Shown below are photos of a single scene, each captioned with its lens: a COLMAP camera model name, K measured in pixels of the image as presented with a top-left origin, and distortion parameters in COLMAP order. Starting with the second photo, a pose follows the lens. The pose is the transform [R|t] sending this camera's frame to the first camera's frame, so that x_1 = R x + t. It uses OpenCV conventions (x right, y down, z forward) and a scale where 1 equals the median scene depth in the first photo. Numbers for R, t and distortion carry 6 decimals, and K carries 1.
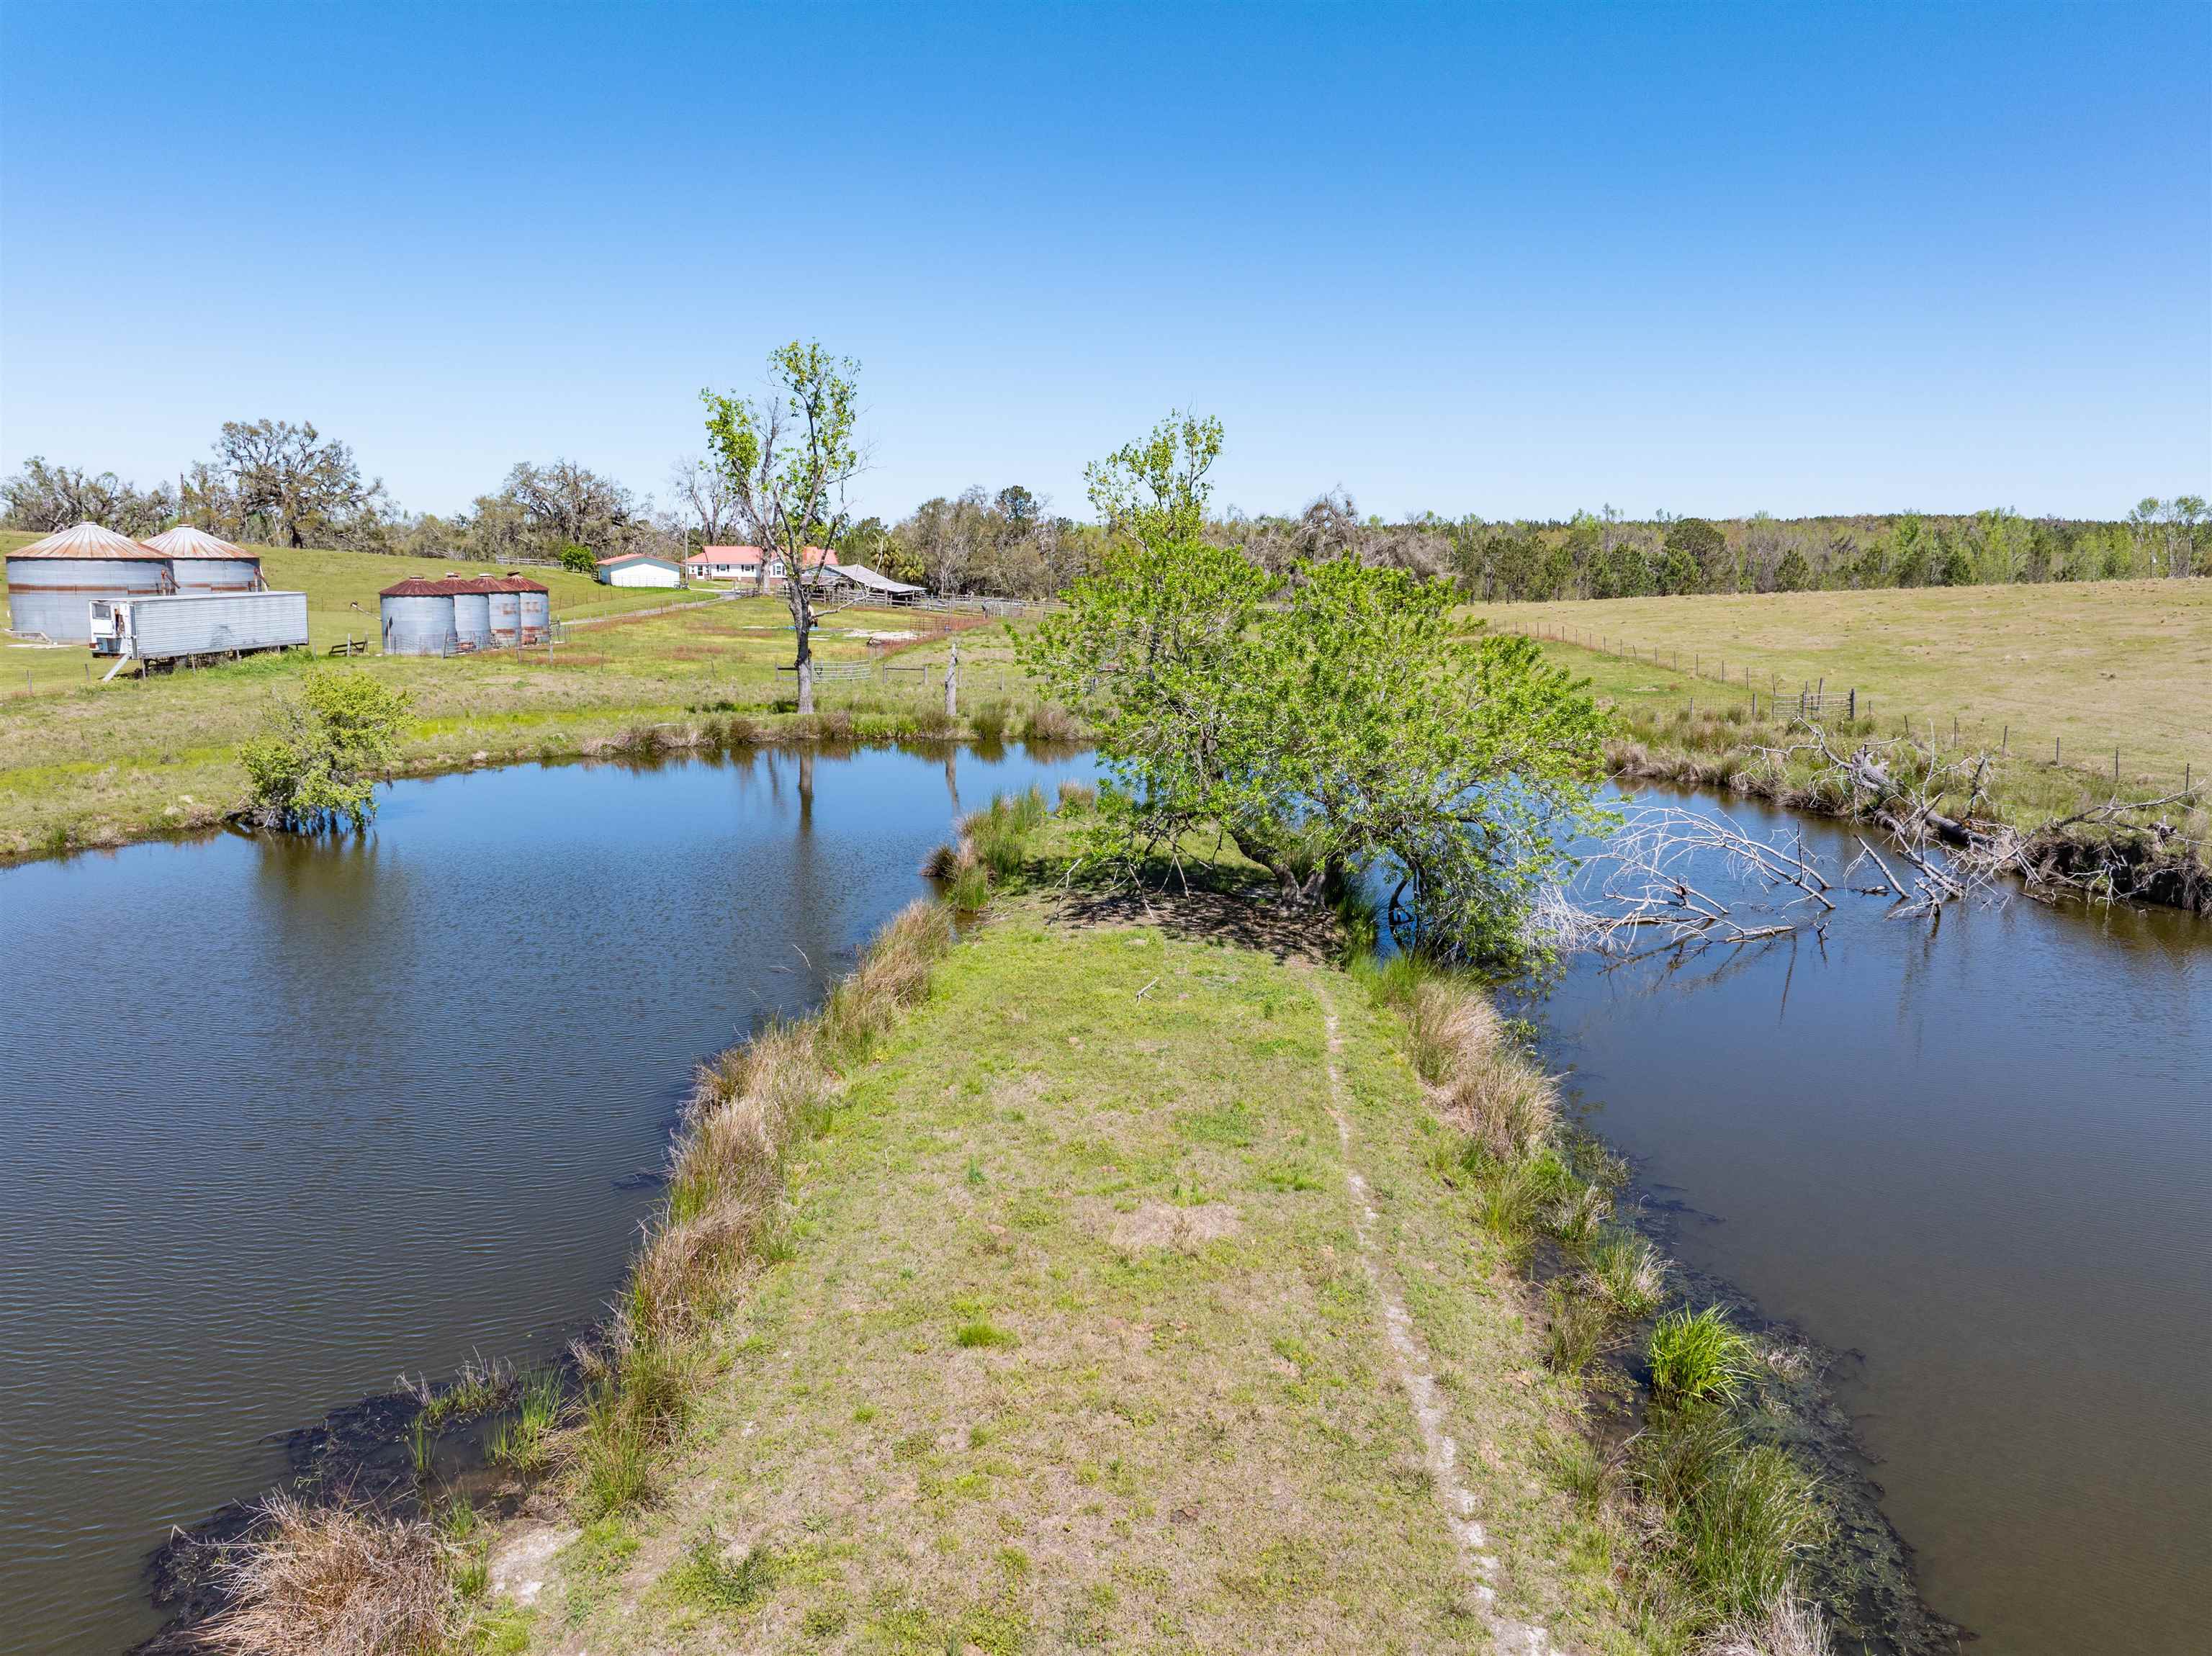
lens RADIAL K [[1552.9, 0, 1106.0], [0, 1552.9, 828.0], [0, 0, 1]] dist [-0.065643, 0.046957]
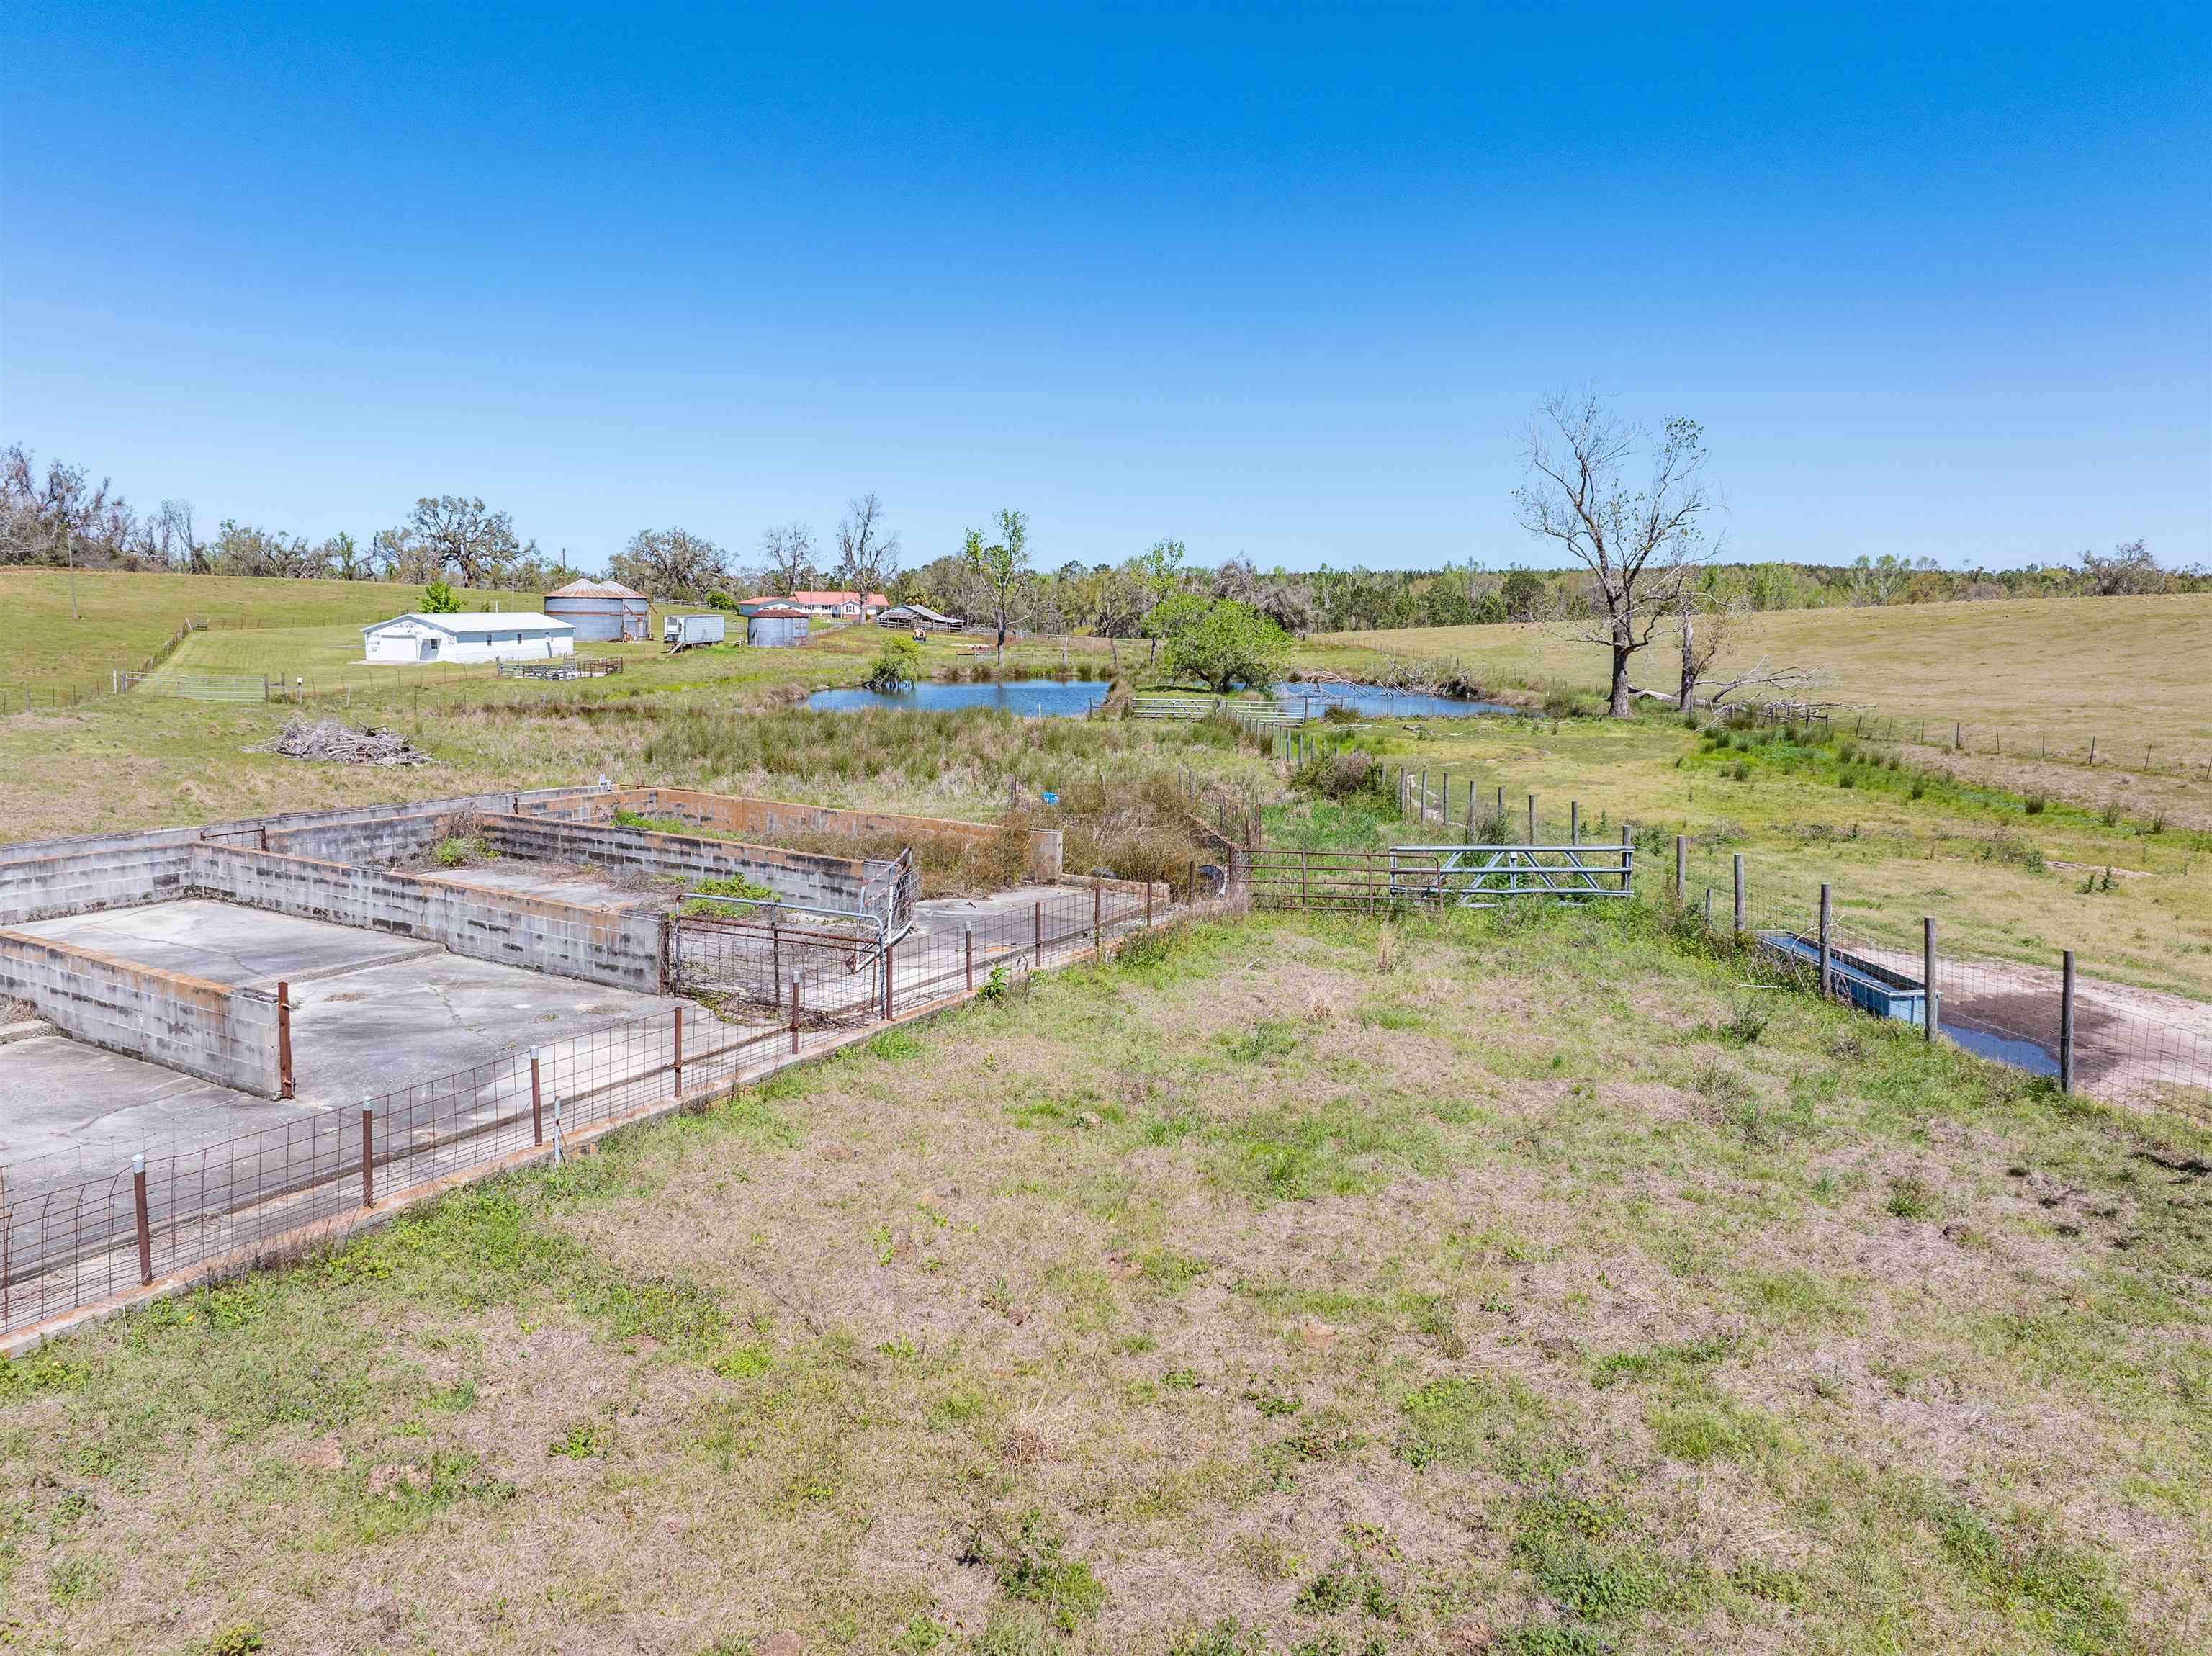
lens RADIAL K [[1568.5, 0, 1097.0], [0, 1568.5, 815.6], [0, 0, 1]] dist [-0.036280, 0.002948]
pose [[0.998926, -0.004939, 0.046070, -0.046815], [0.006653, 0.999288, -0.037125, 0.068622], [-0.045854, 0.037392, 0.998248, -0.387613]]
